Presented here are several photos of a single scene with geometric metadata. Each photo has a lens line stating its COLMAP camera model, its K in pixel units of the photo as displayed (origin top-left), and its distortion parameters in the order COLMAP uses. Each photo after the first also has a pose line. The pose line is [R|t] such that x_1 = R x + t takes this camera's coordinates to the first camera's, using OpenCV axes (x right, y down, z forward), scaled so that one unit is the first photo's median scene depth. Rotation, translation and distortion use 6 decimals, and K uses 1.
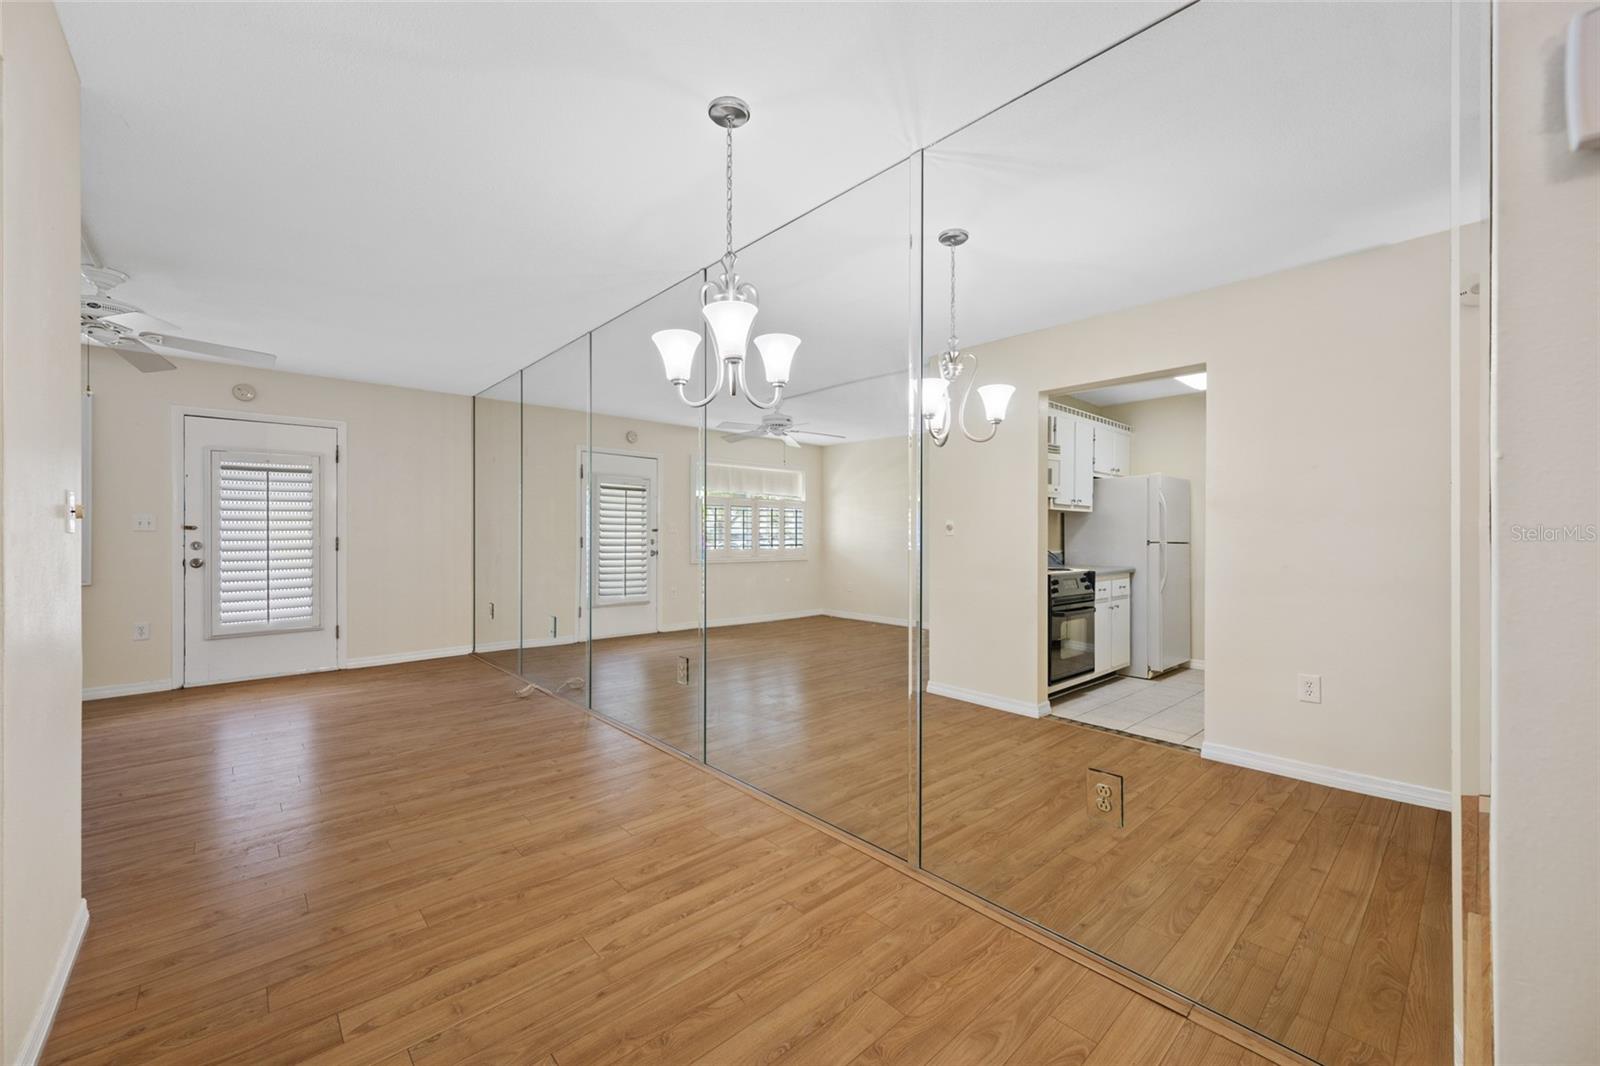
lens RADIAL K [[631.5, 0, 800.6], [0, 631.5, 532.5], [0, 0, 1]] dist [0.000202, -0.000059]
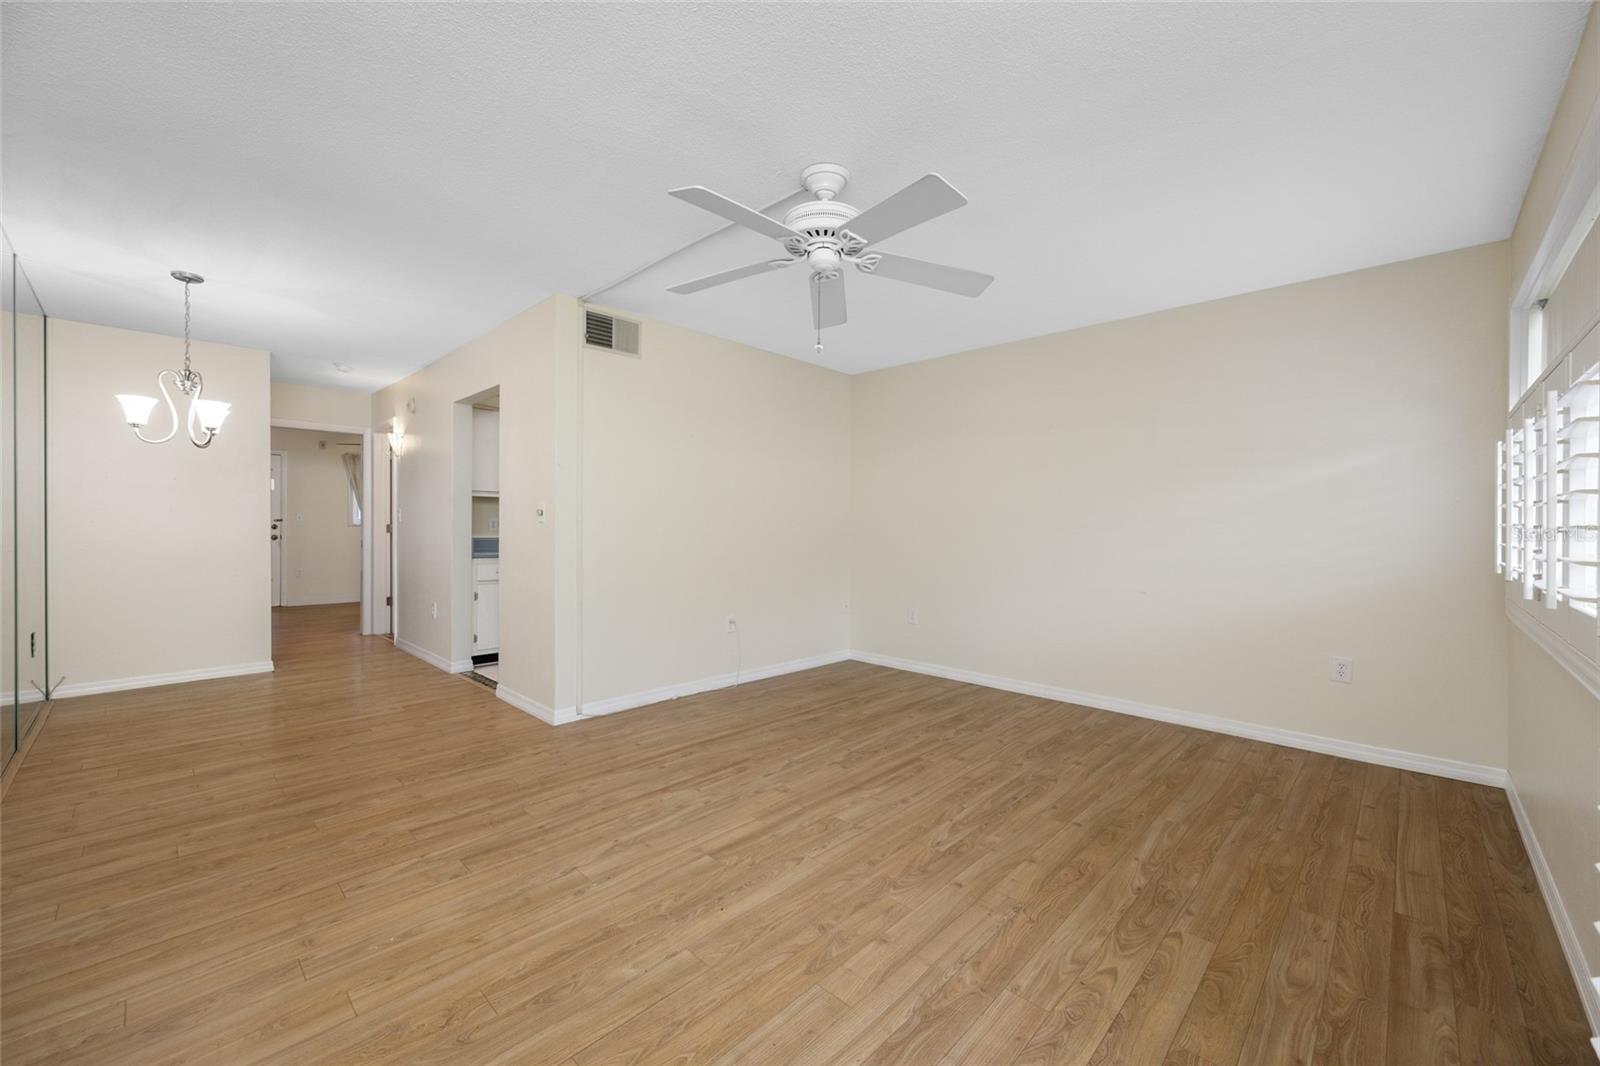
lens RADIAL K [[628.0, 0, 799.4], [0, 628.0, 522.2], [0, 0, 1]] dist [-0.001330, -0.000089]
pose [[-0.997813, -0.007343, -0.065685, -0.687254], [-0.007227, 0.999972, -0.002018, 0.001632], [0.065698, -0.001539, -0.997838, 1.163823]]
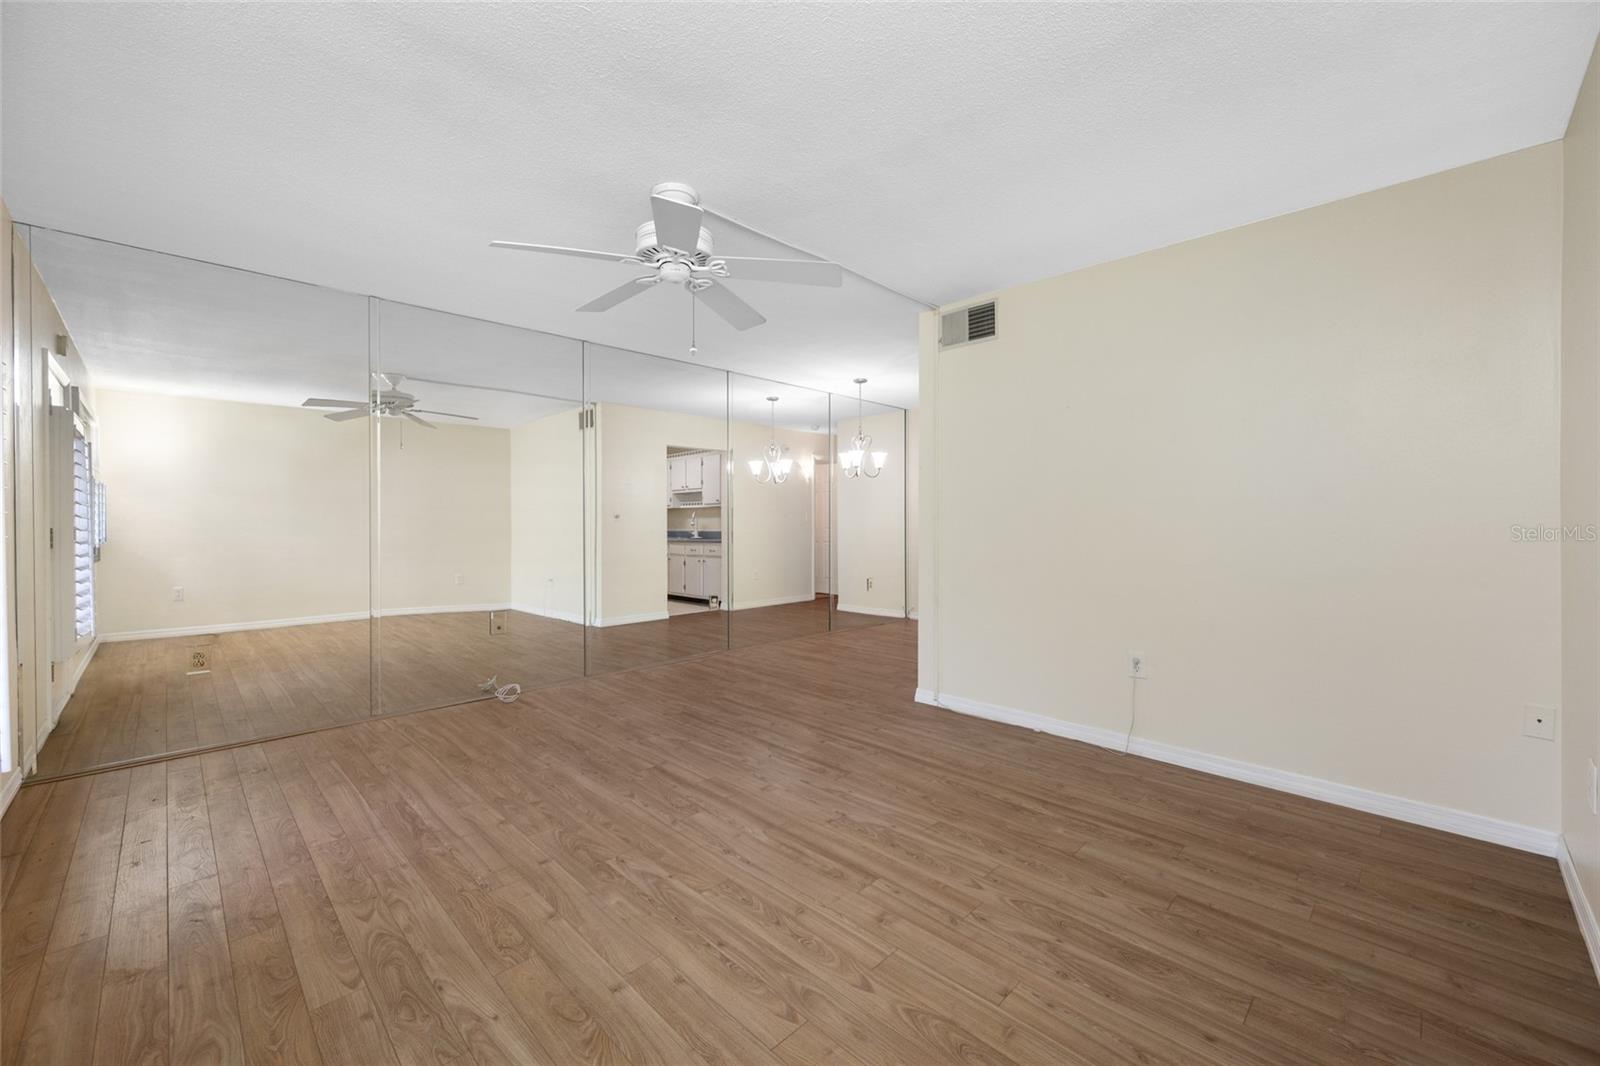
lens RADIAL K [[635.3, 0, 807.3], [0, 635.3, 532.8], [0, 0, 1]] dist [0.001299, -0.000105]
pose [[-0.059042, -0.020330, 0.998048, -1.277961], [0.003017, 0.999784, 0.020544, 0.003524], [-0.998251, 0.004224, -0.058968, 0.588017]]
